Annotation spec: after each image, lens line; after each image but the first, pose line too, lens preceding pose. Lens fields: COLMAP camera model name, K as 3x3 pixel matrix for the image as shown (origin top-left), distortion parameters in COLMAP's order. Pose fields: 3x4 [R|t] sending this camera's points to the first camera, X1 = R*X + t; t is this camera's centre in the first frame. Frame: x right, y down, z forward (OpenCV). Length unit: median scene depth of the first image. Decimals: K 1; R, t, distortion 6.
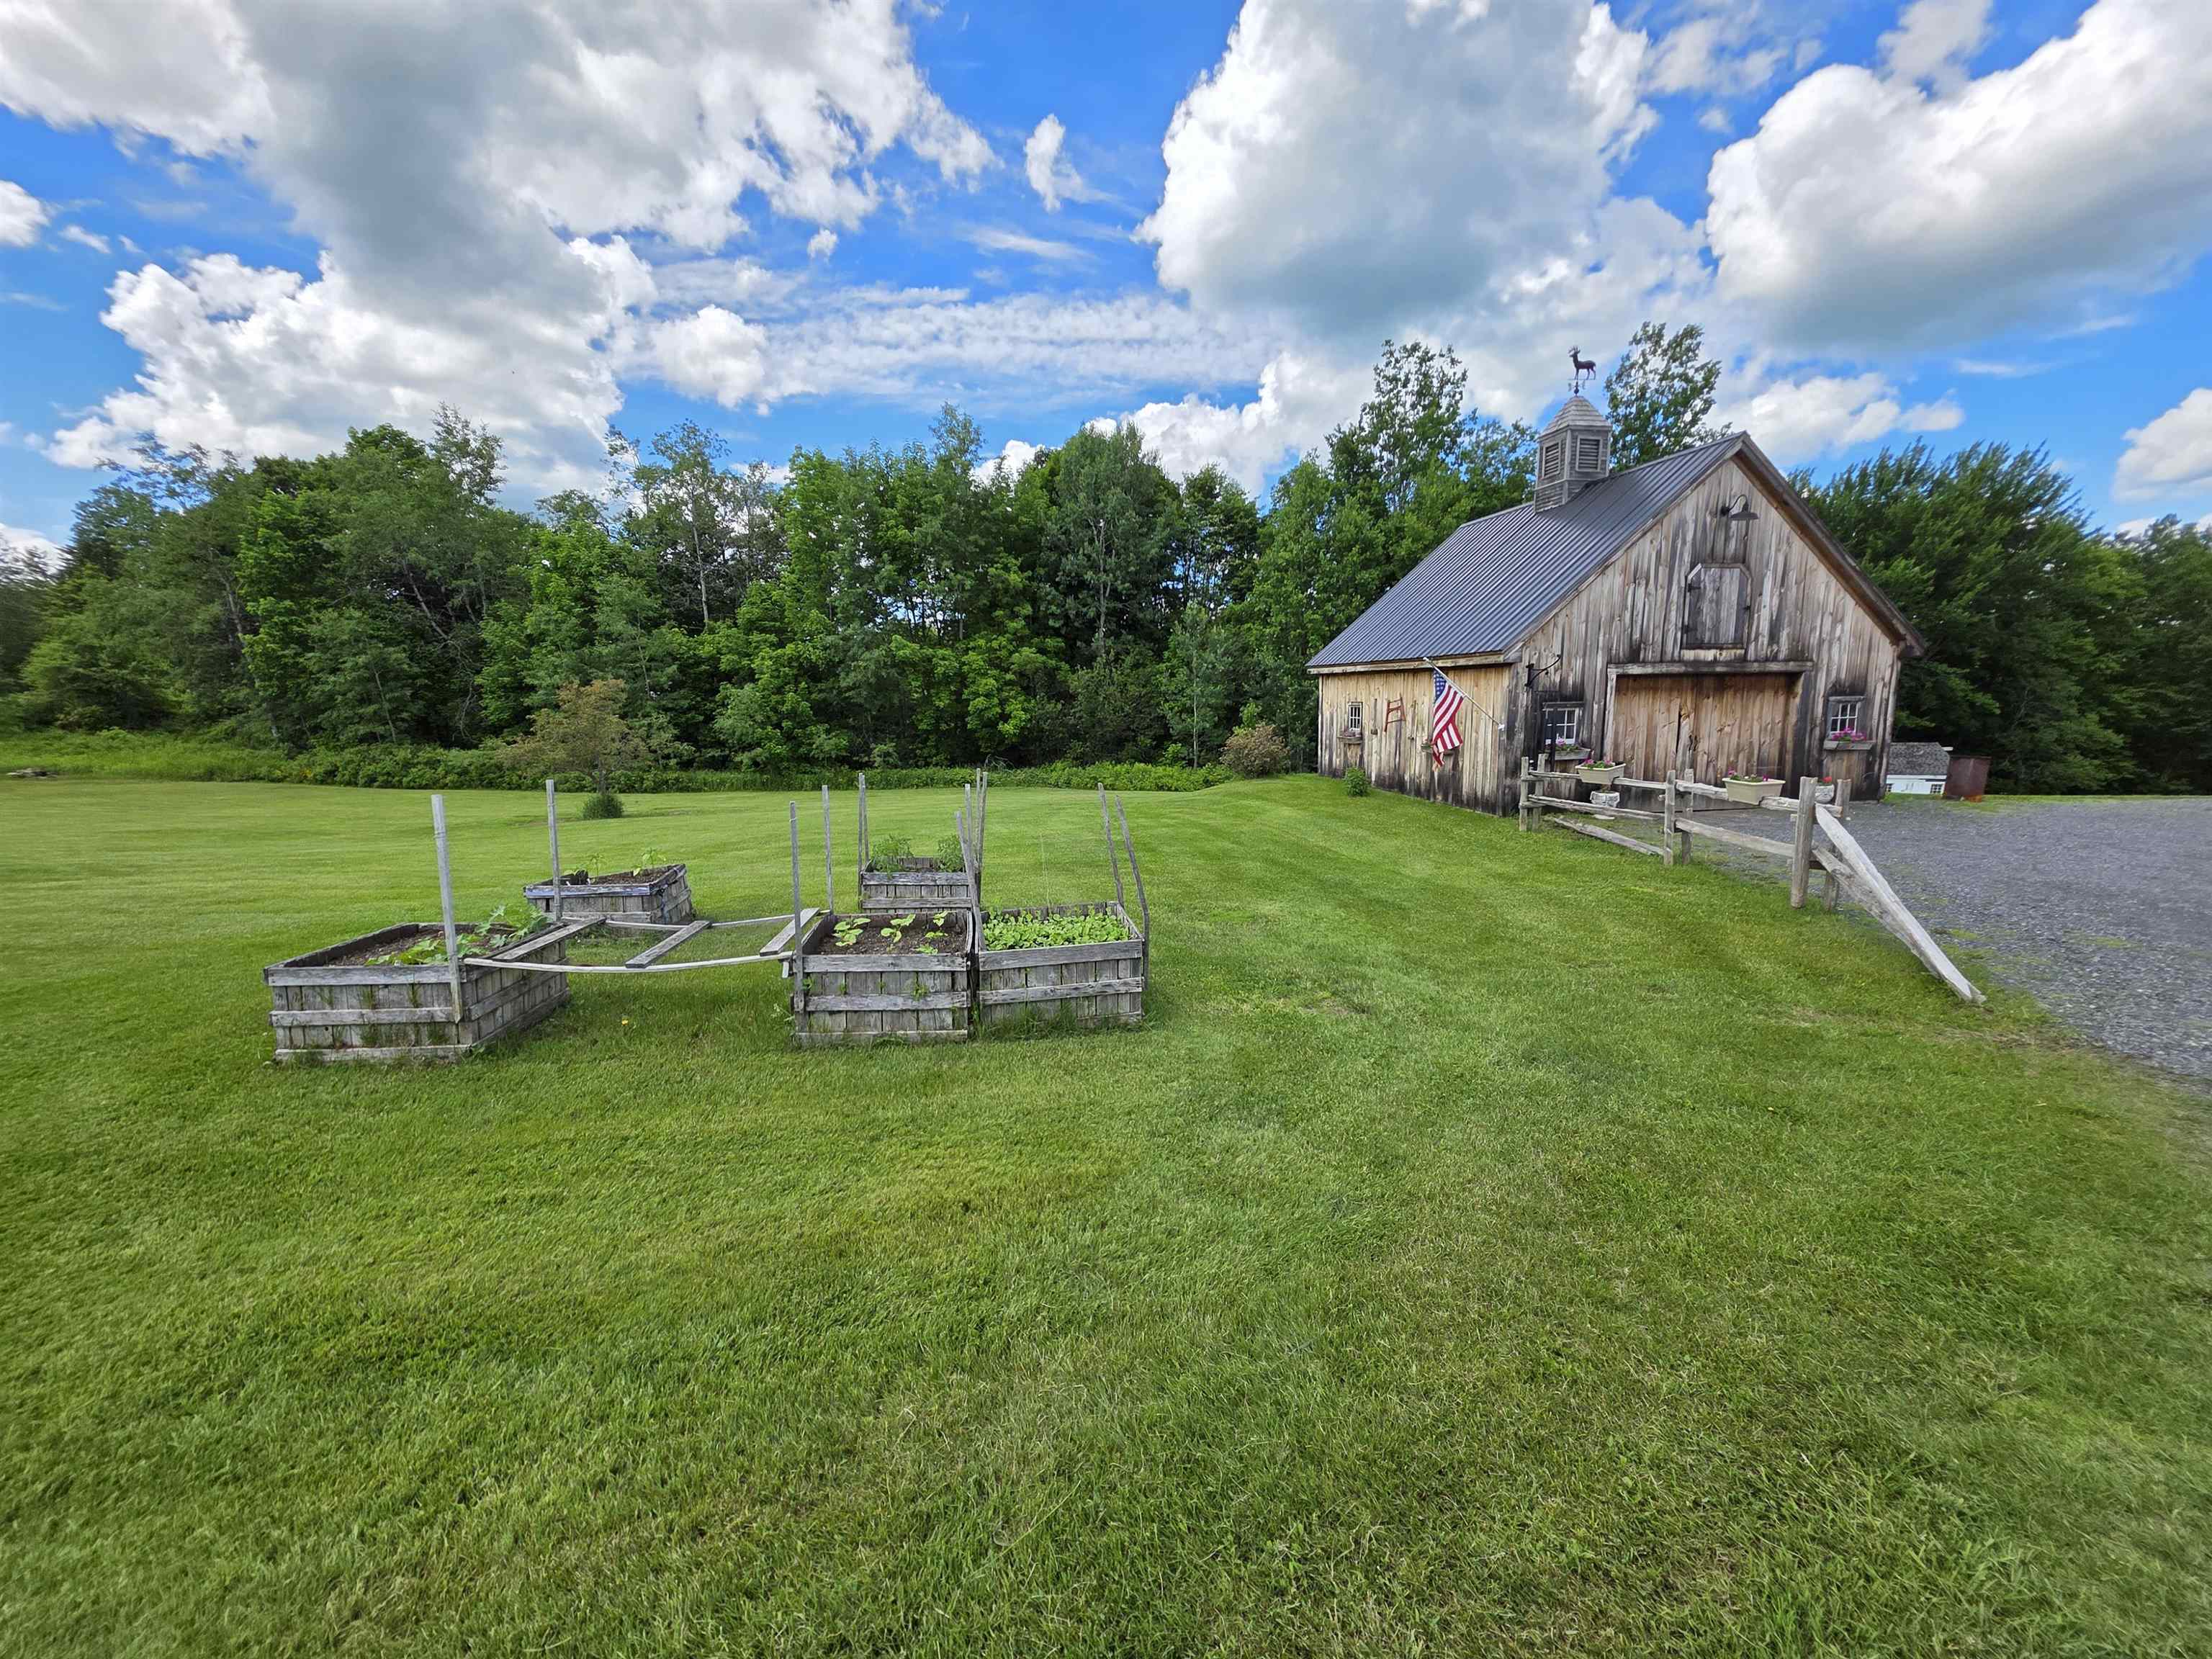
lens RADIAL K [[884.4, 0, 1110.0], [0, 884.4, 826.4], [0, 0, 1]] dist [0.018185, -0.000057]
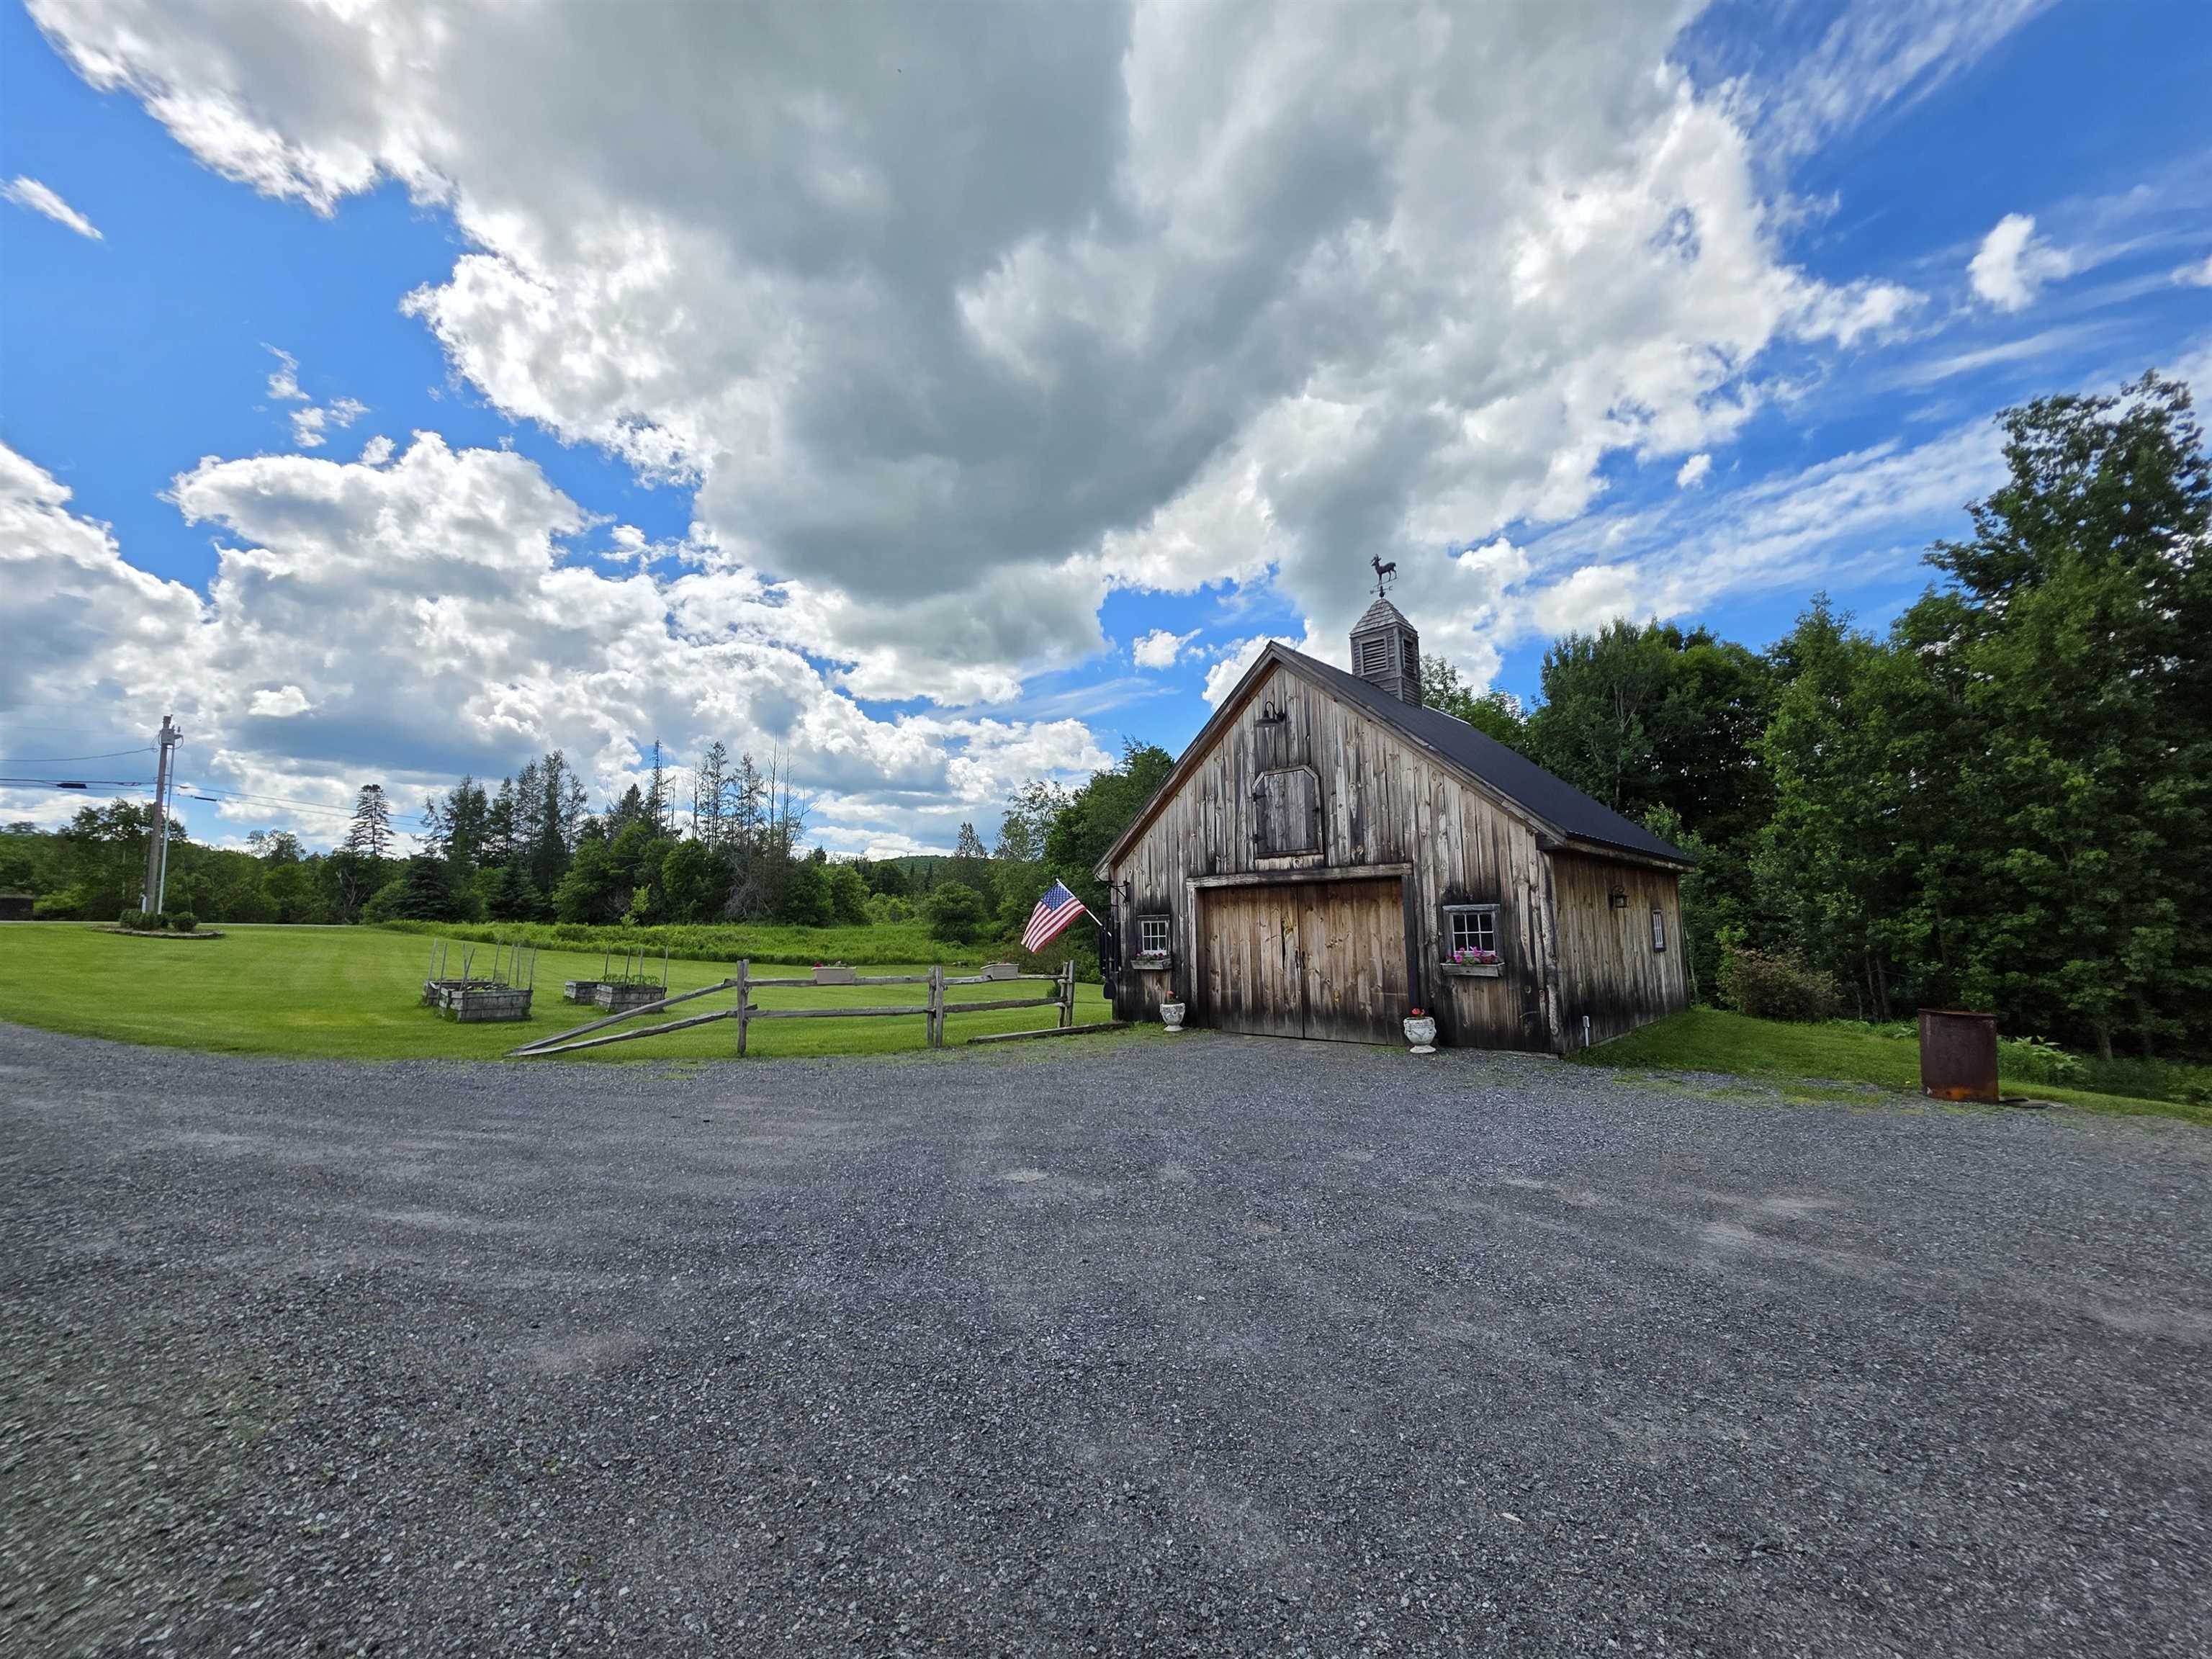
lens RADIAL K [[884.4, 0, 1112.8], [0, 884.4, 822.6], [0, 0, 1]] dist [0.003059, 0.000394]
pose [[0.591190, -0.095648, -0.800841, 1.282501], [-0.111222, 0.973788, -0.198409, -0.031154], [0.798827, 0.206369, 0.565056, 0.328416]]
